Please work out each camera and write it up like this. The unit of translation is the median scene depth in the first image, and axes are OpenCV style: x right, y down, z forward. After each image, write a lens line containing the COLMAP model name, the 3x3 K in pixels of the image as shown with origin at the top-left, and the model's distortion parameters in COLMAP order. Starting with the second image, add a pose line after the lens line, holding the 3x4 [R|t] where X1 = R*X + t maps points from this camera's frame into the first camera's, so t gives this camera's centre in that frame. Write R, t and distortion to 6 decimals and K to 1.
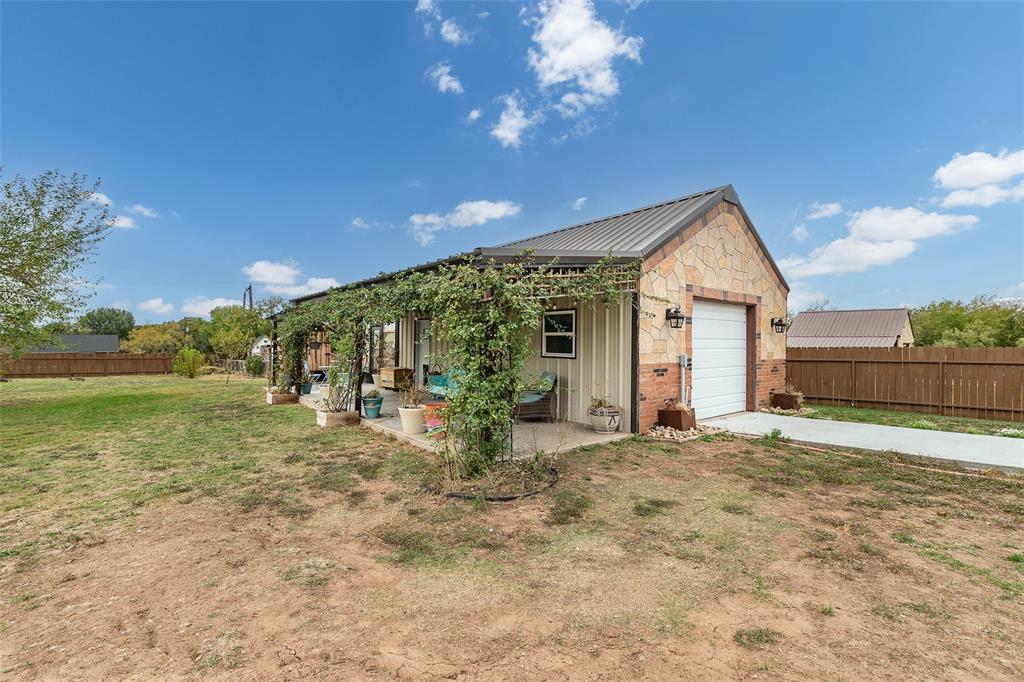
lens RADIAL K [[435.9, 0, 512.0], [0, 435.9, 341.0], [0, 0, 1]] dist [-0.000426, -0.000149]
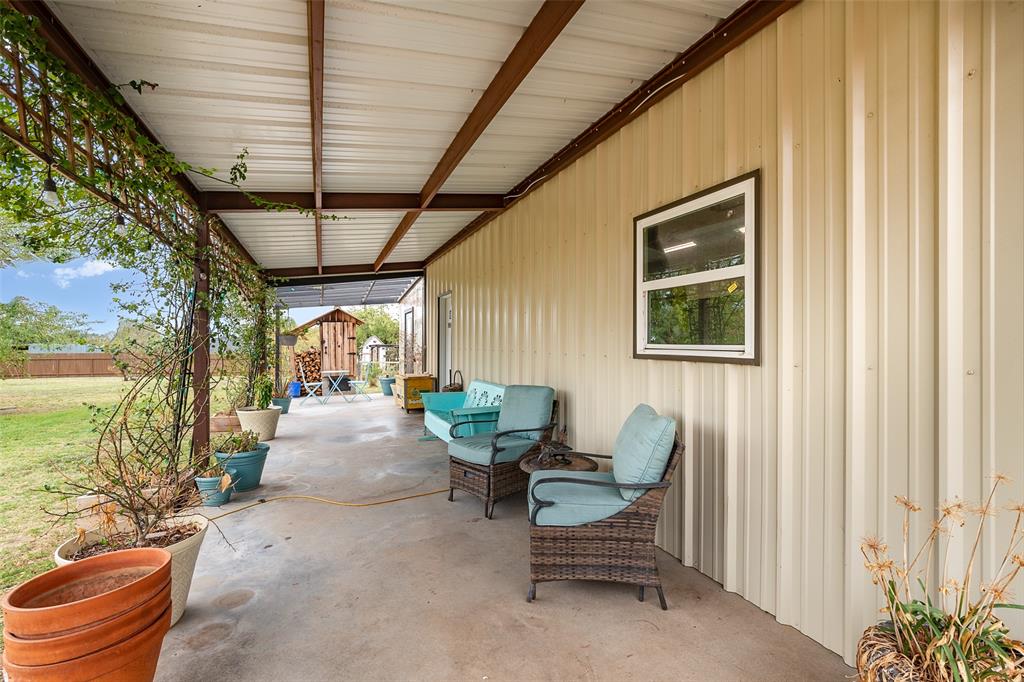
lens RADIAL K [[435.9, 0, 512.0], [0, 435.9, 341.0], [0, 0, 1]] dist [-0.000426, -0.000149]
pose [[0.957769, -0.012848, -0.287252, 0.076048], [0.013096, 0.999914, -0.001055, 0.024515], [0.287241, -0.002751, 0.957855, 0.677411]]
